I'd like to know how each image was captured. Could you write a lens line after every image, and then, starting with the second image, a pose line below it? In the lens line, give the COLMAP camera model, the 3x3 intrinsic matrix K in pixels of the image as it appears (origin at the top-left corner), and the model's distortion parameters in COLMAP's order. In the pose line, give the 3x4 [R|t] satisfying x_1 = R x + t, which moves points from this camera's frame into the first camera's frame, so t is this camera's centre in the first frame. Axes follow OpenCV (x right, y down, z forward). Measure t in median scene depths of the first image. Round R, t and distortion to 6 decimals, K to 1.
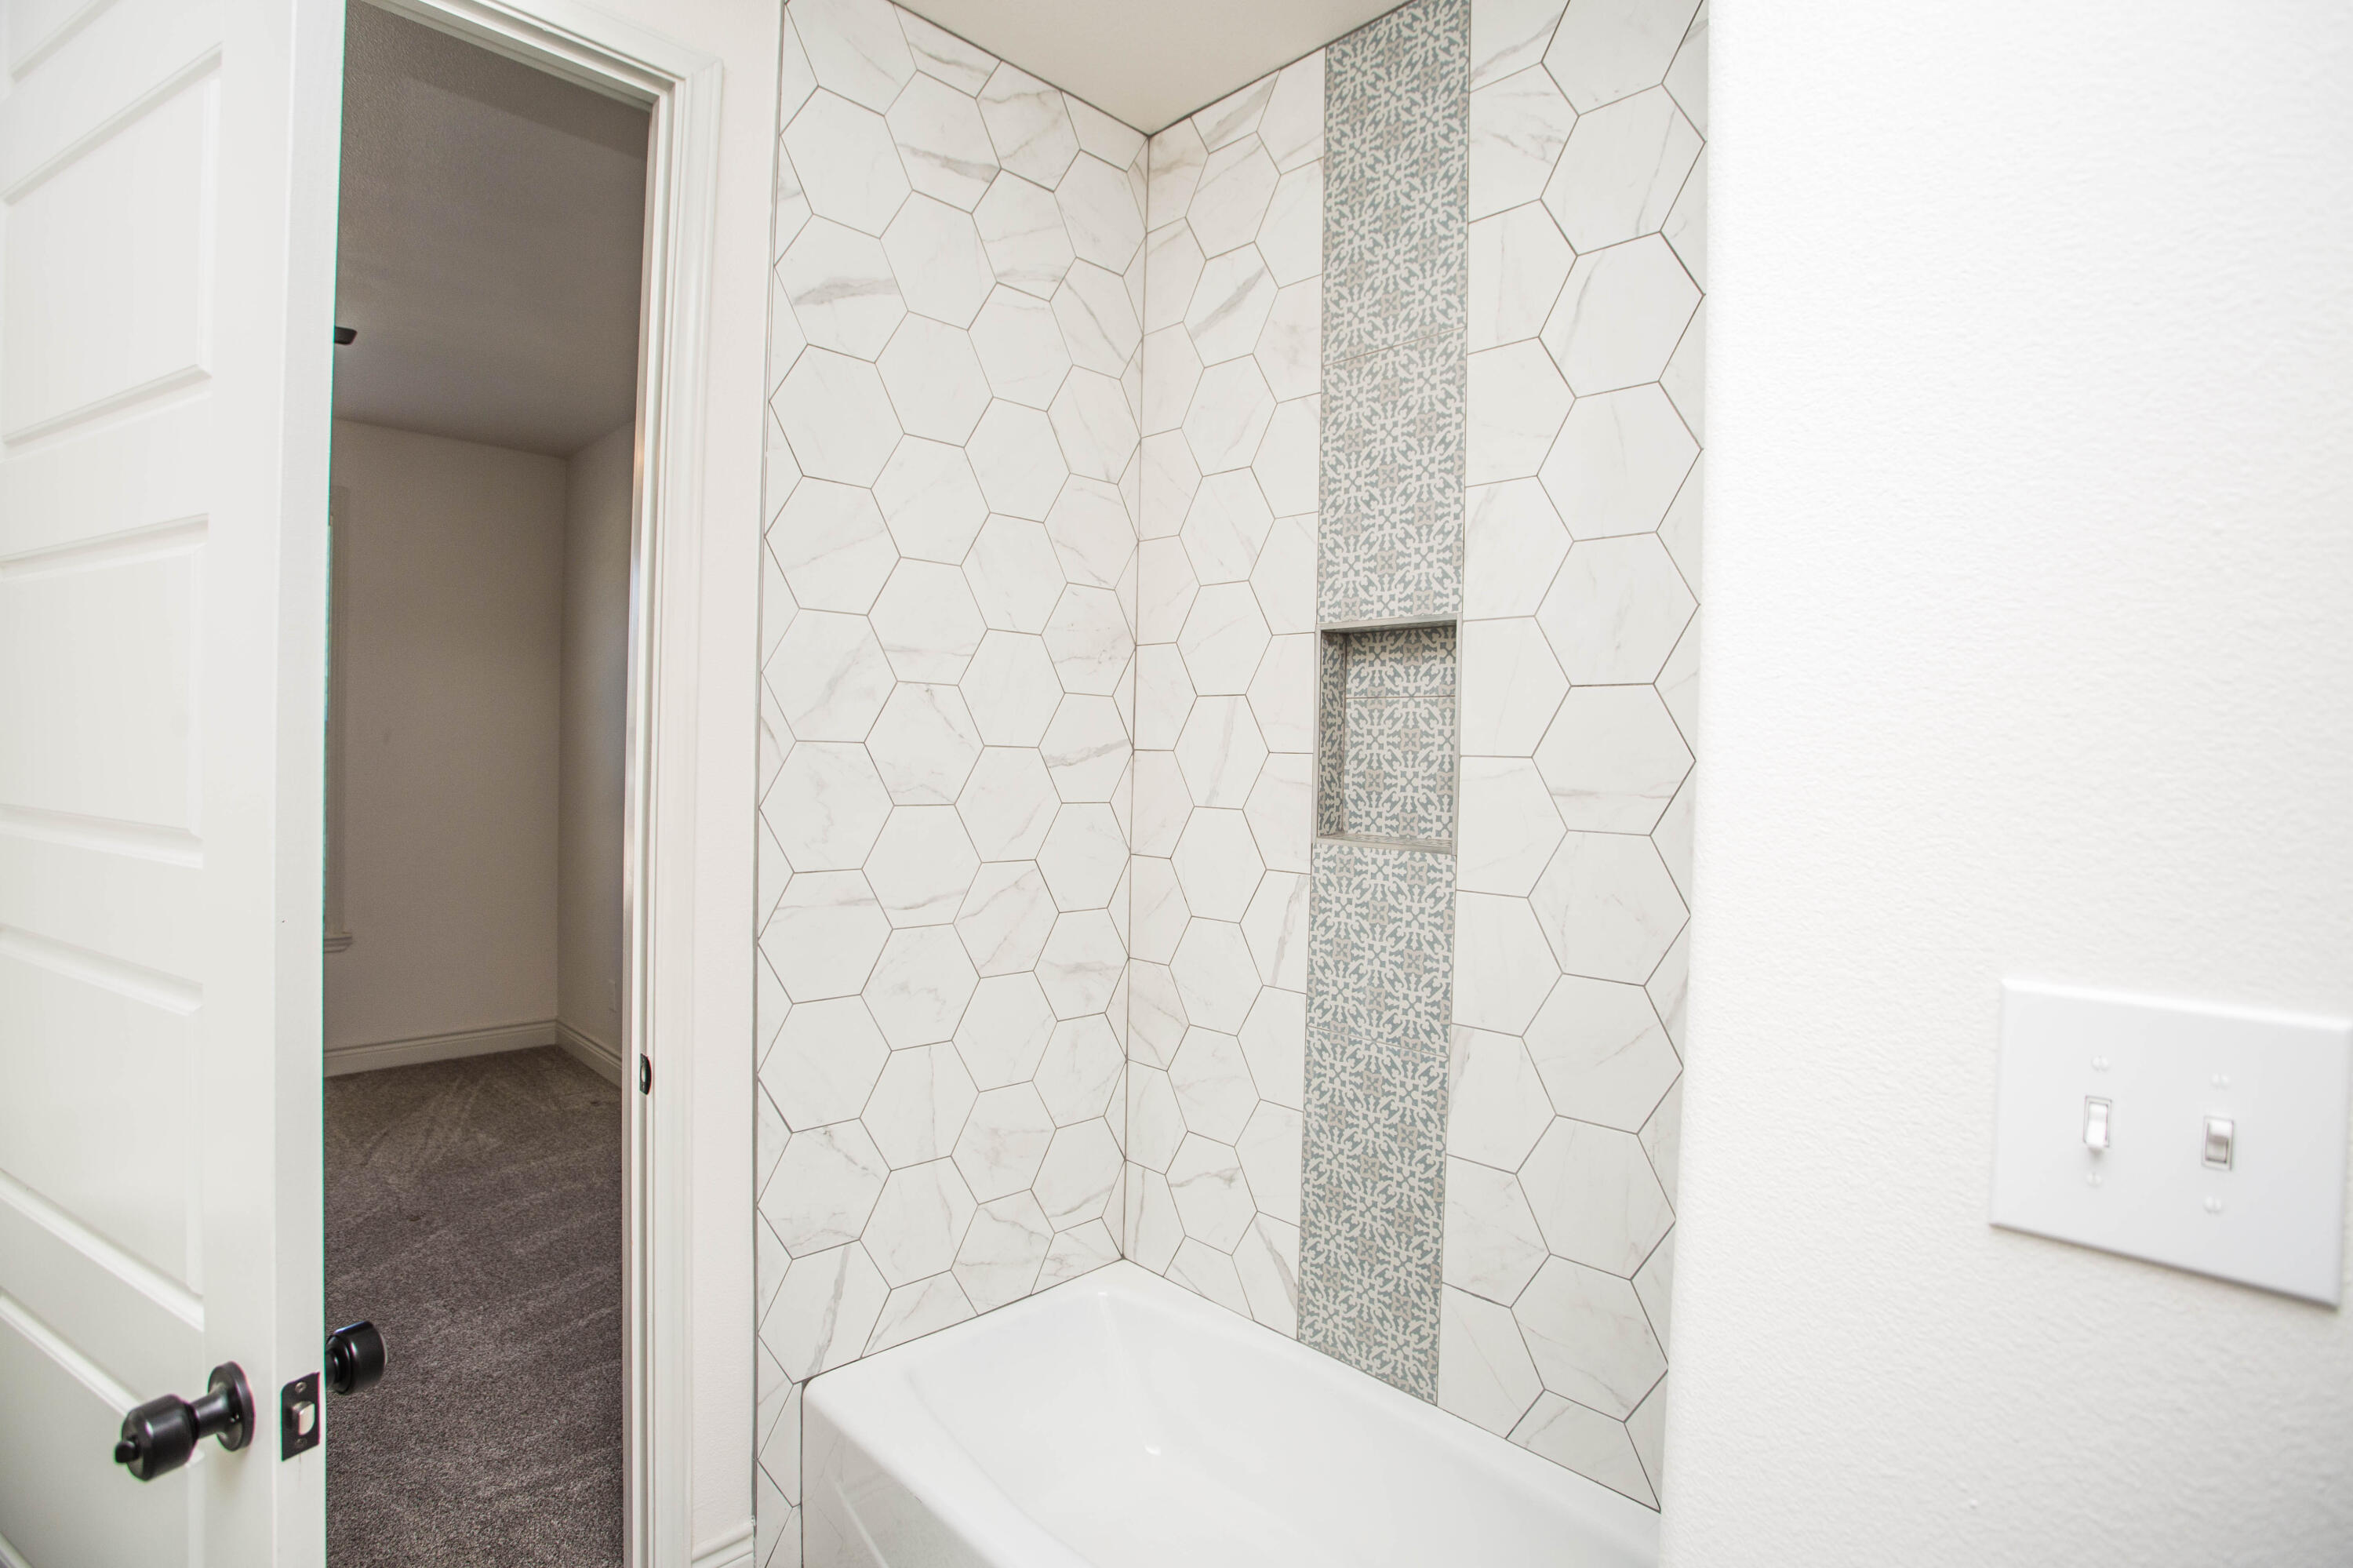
lens RADIAL K [[1164.7, 0, 1177.7], [0, 1164.7, 775.8], [0, 0, 1]] dist [-0.065603, 0.028809]
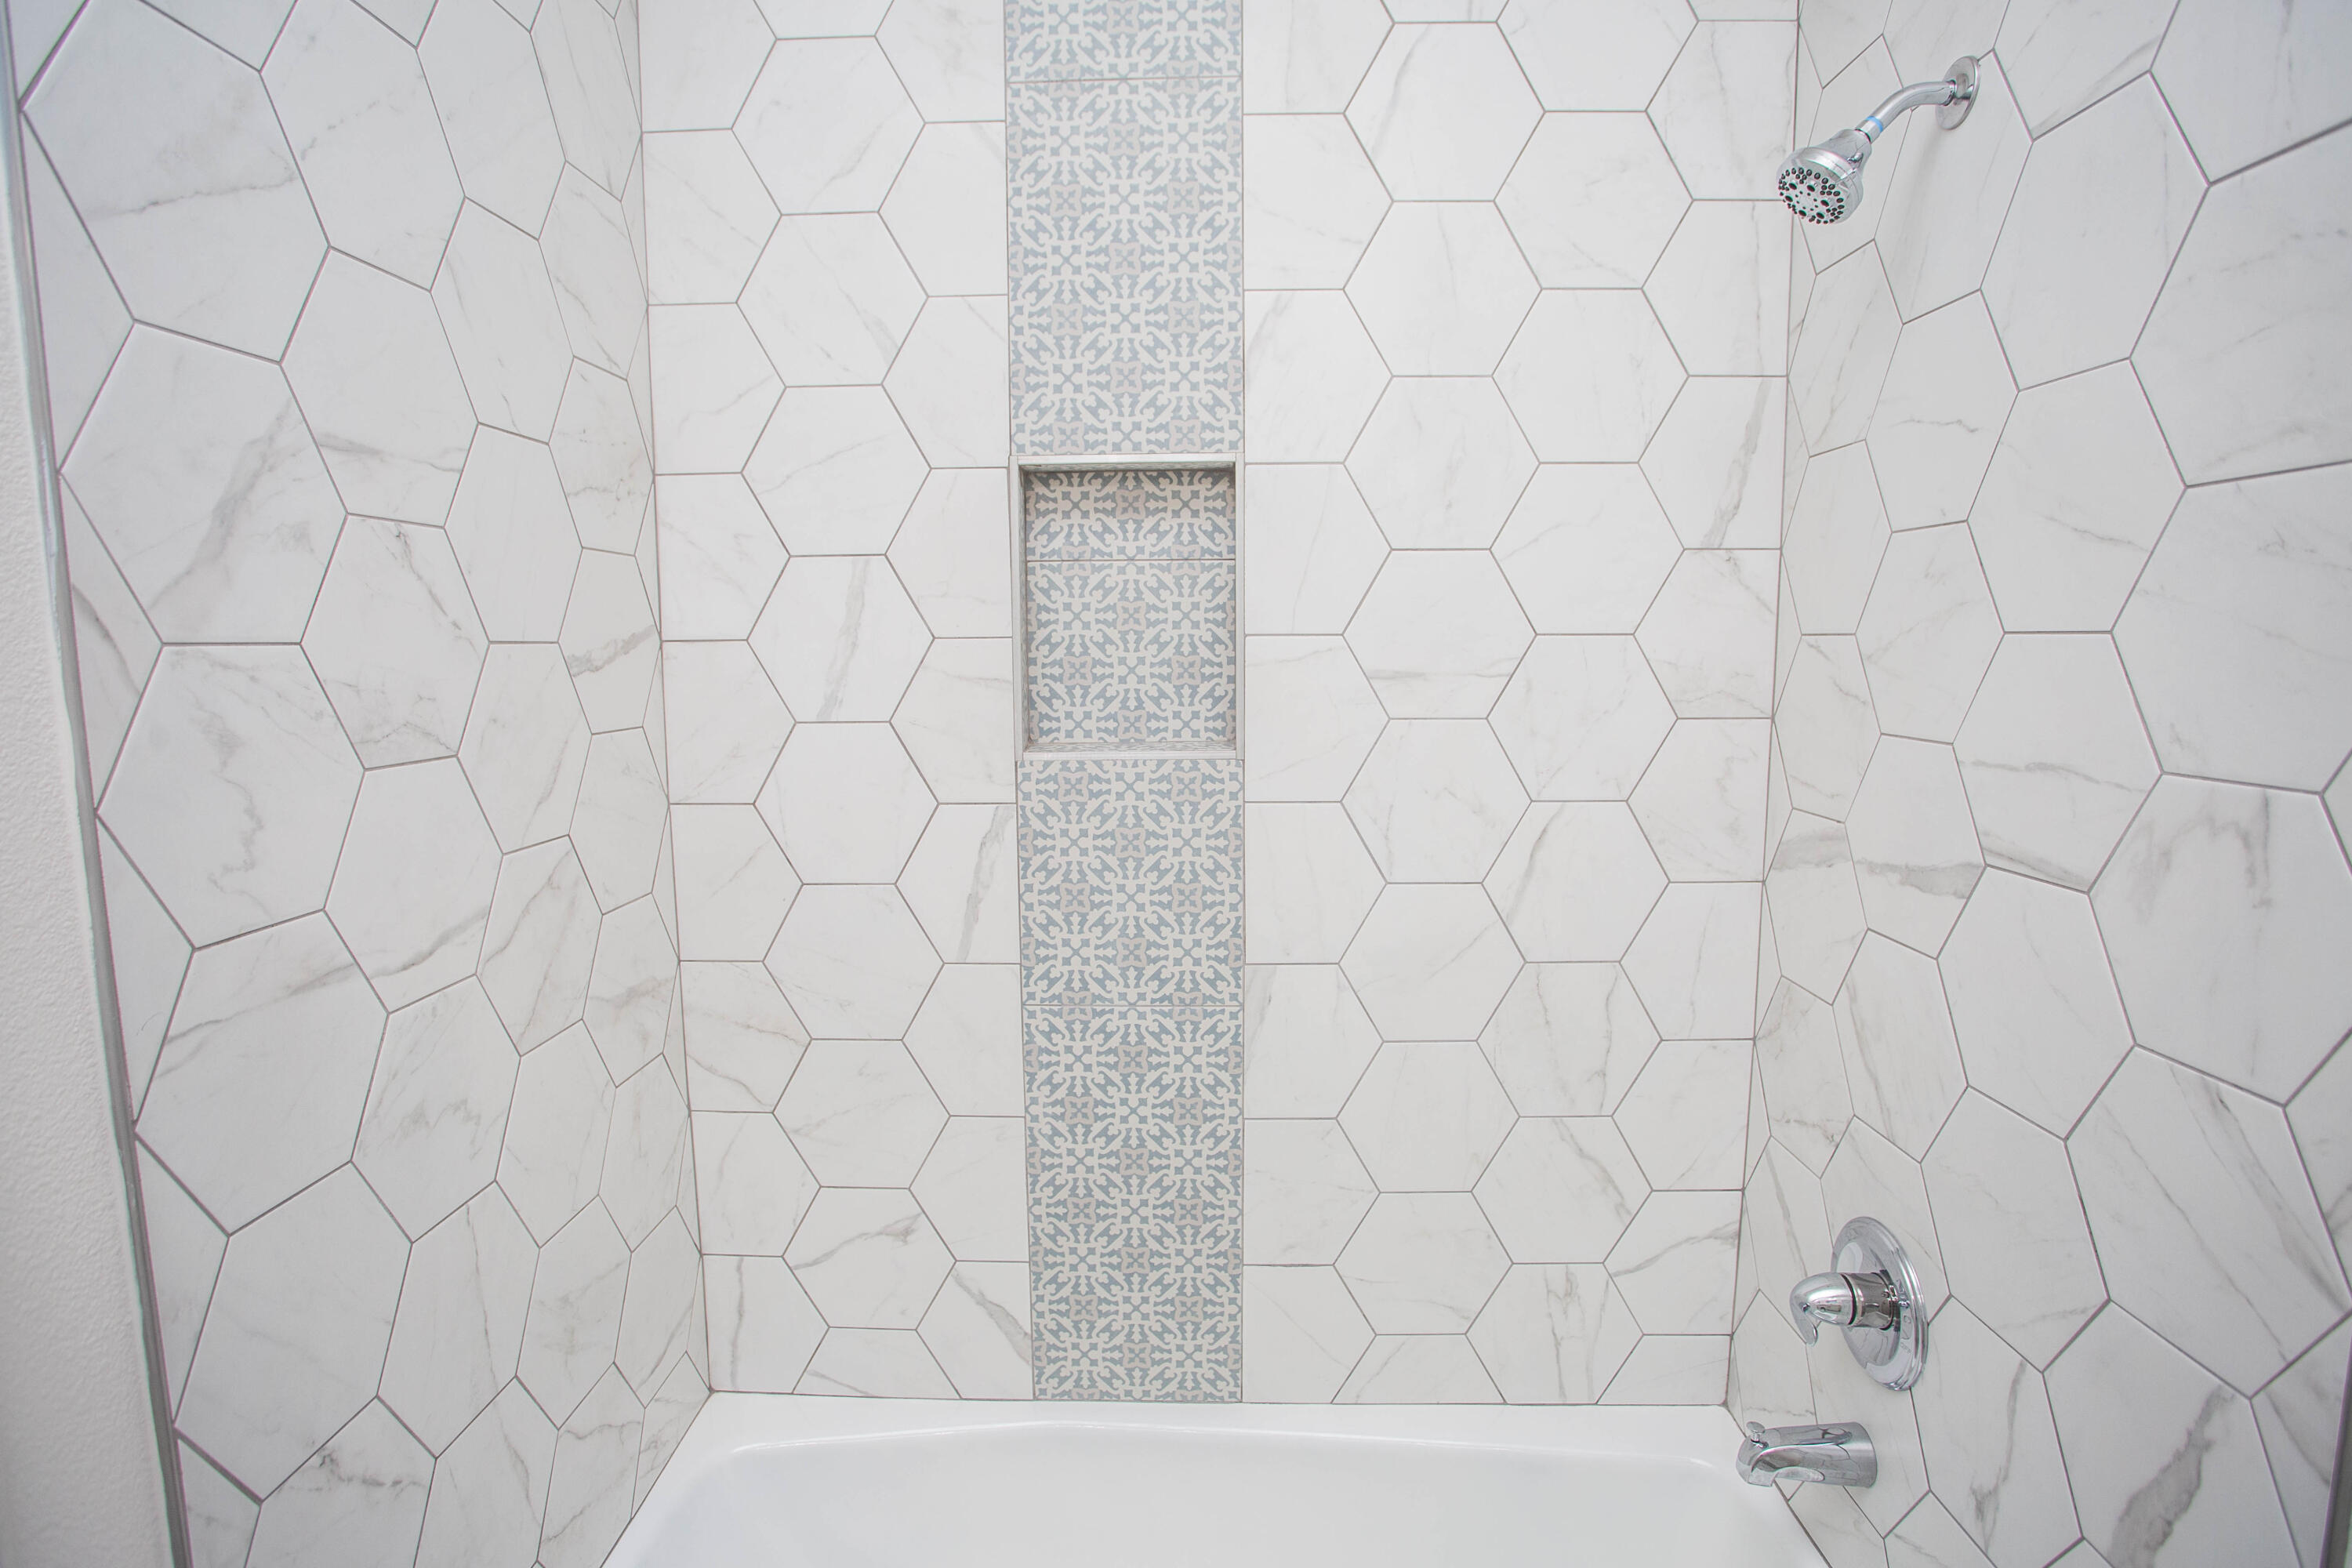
lens RADIAL K [[1172.1, 0, 1173.2], [0, 1172.1, 770.4], [0, 0, 1]] dist [-0.072548, 0.033628]
pose [[0.723608, -0.104772, 0.682213, -0.322806], [0.034680, 0.992682, 0.115669, -0.018248], [-0.689340, -0.060040, 0.721946, 0.410457]]
